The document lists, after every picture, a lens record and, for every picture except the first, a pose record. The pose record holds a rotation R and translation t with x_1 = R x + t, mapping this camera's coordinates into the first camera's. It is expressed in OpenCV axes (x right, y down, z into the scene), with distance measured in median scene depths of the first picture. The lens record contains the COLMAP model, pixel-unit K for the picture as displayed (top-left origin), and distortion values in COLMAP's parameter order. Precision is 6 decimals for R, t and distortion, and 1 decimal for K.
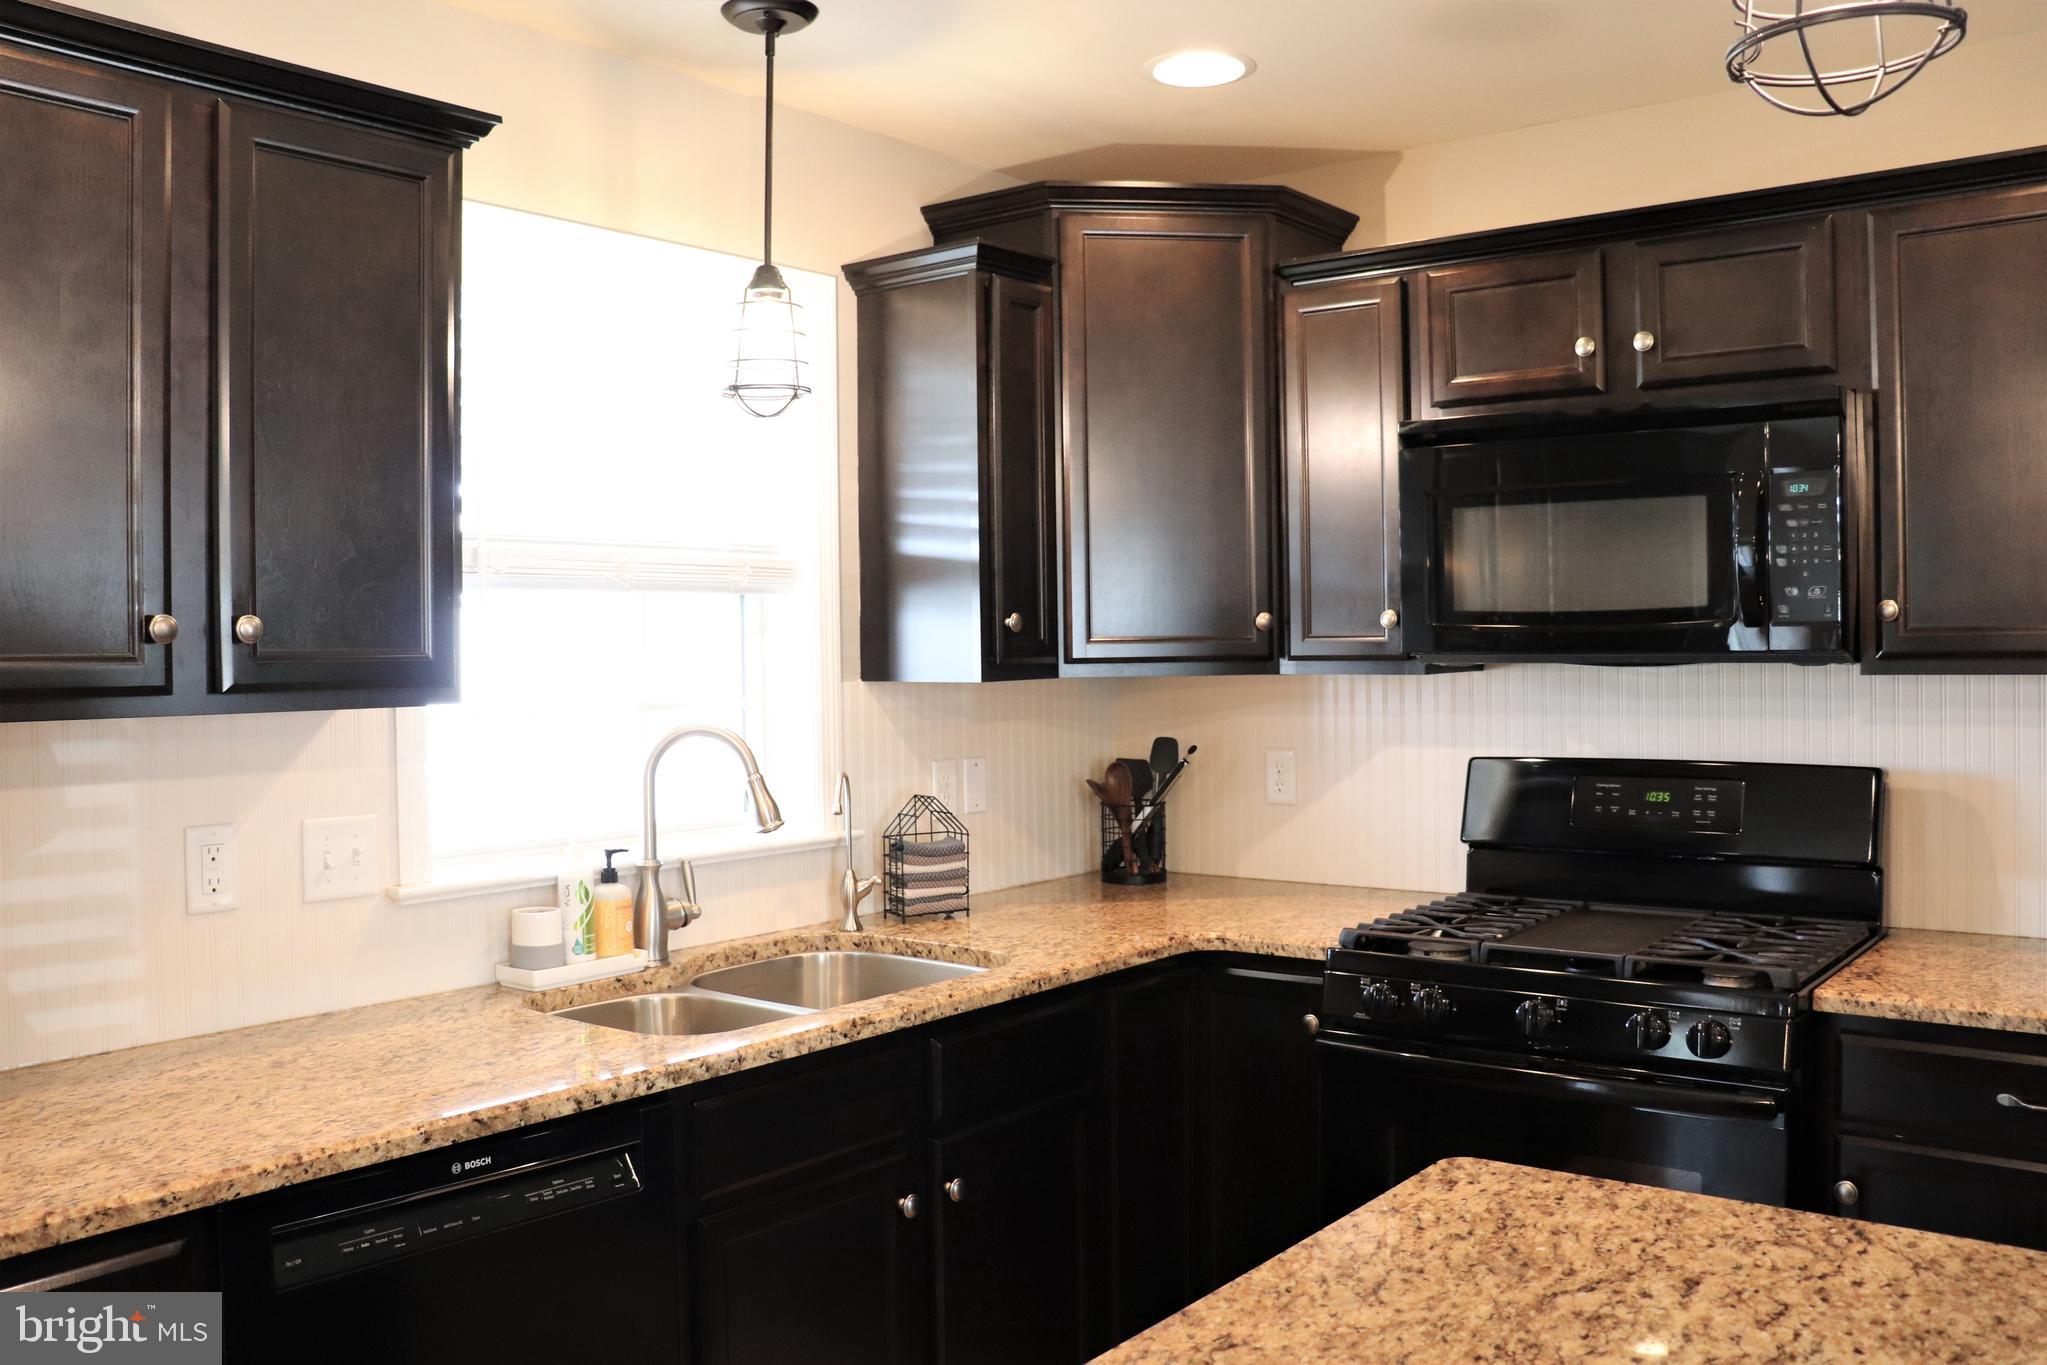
lens RADIAL K [[1733.3, 0, 1023.5], [0, 1733.3, 682.5], [0, 0, 1]] dist [-0.173235, 0.146035]
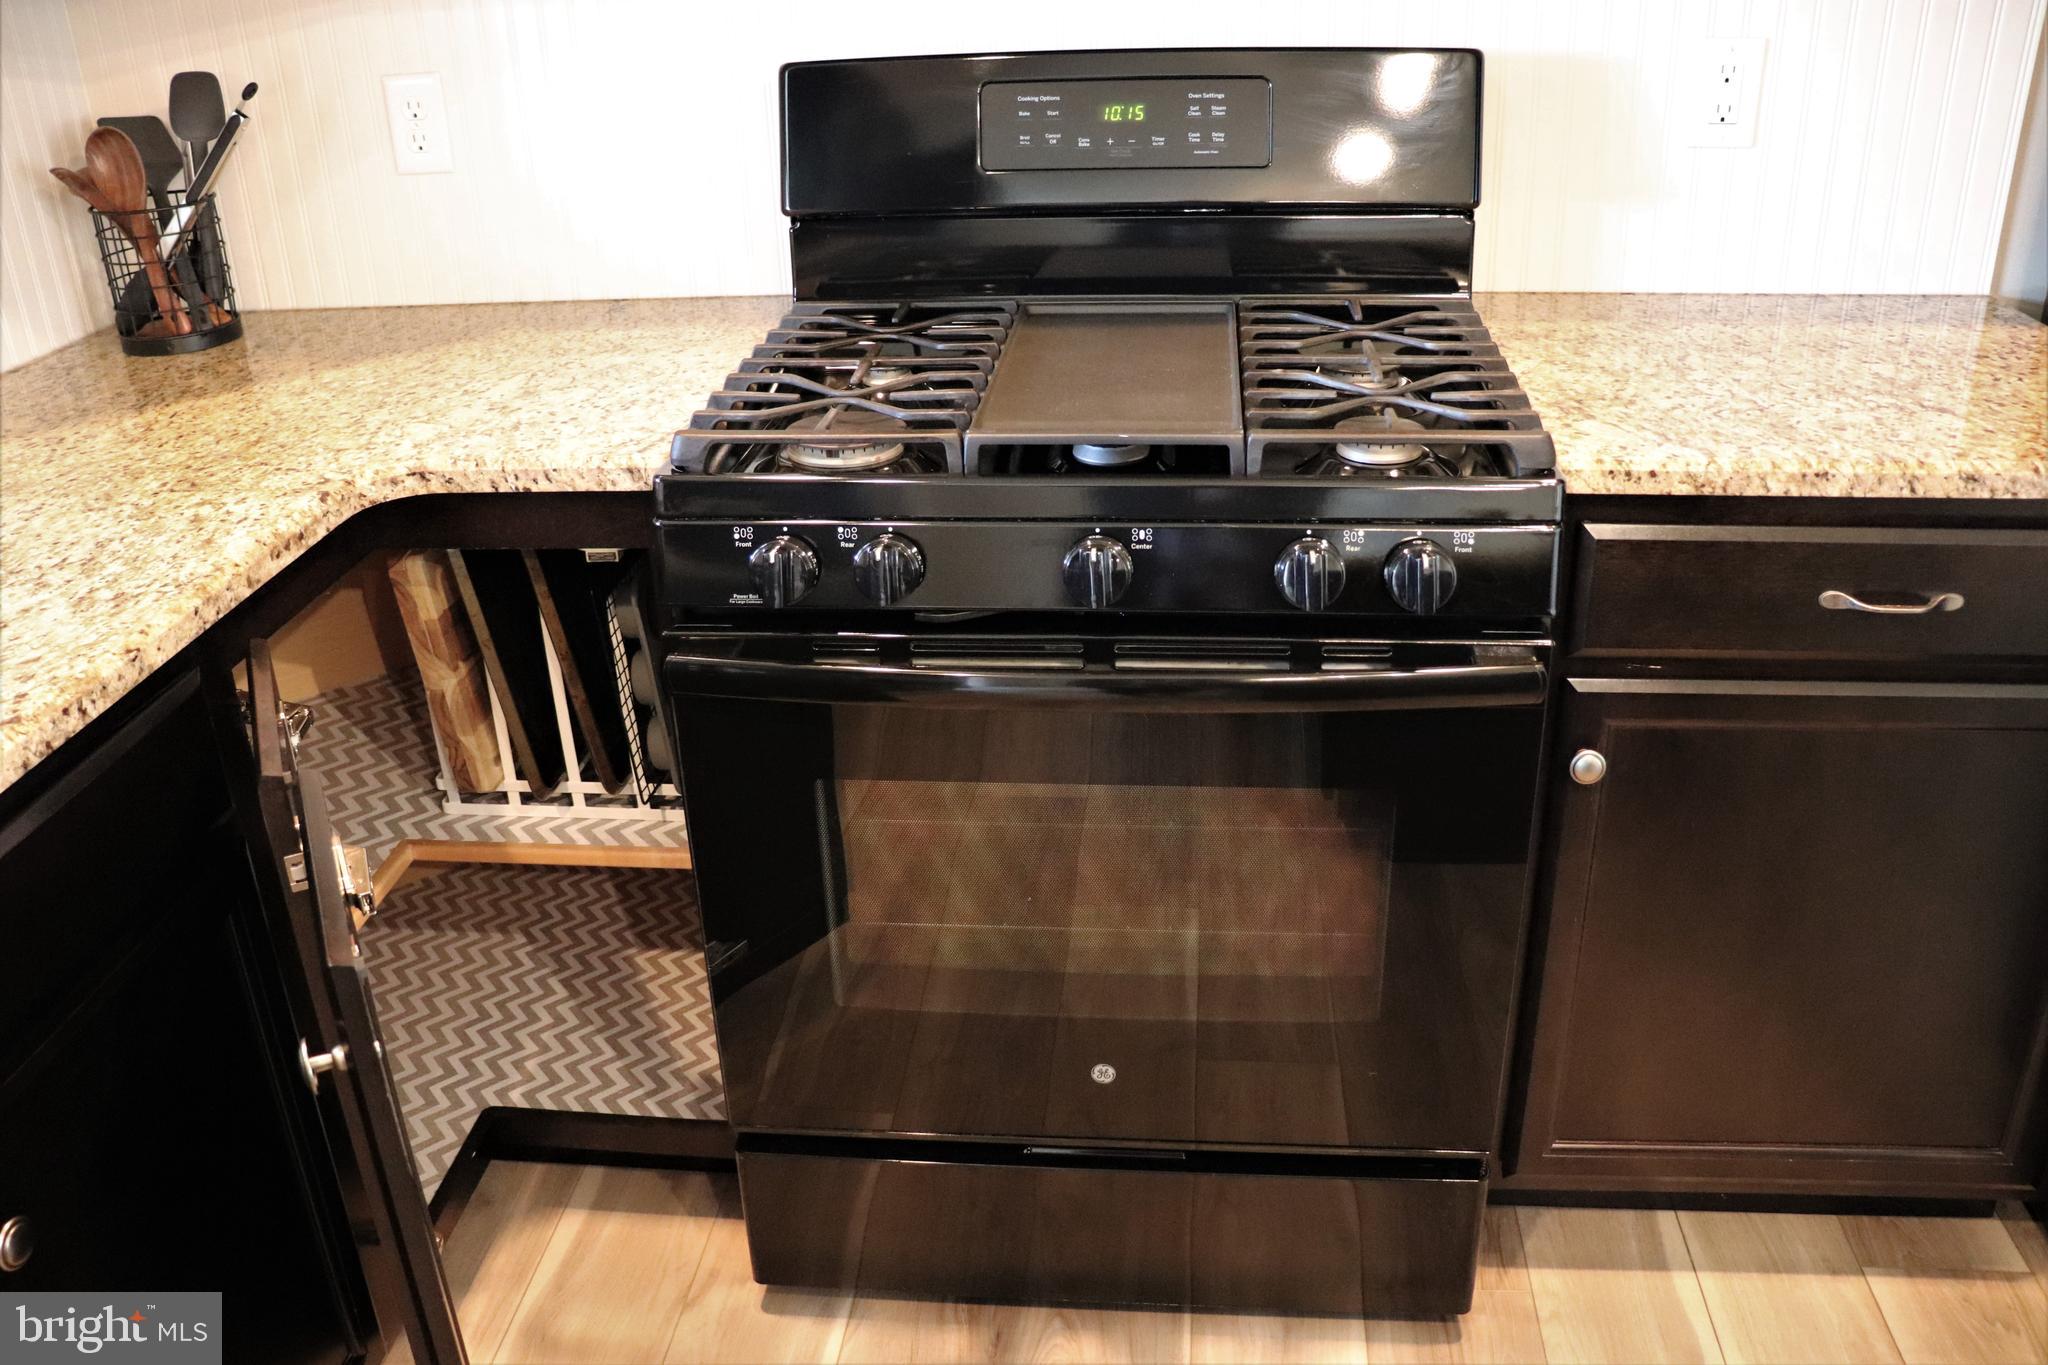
lens RADIAL K [[1734.1, 0, 1024.0], [0, 1734.1, 682.5], [0, 0, 1]] dist [-0.173235, 0.146035]
pose [[0.843158, -0.244257, 0.478982, 0.009259], [0.033673, 0.913094, 0.406356, 0.005717], [-0.536610, -0.326494, 0.778107, 0.487630]]
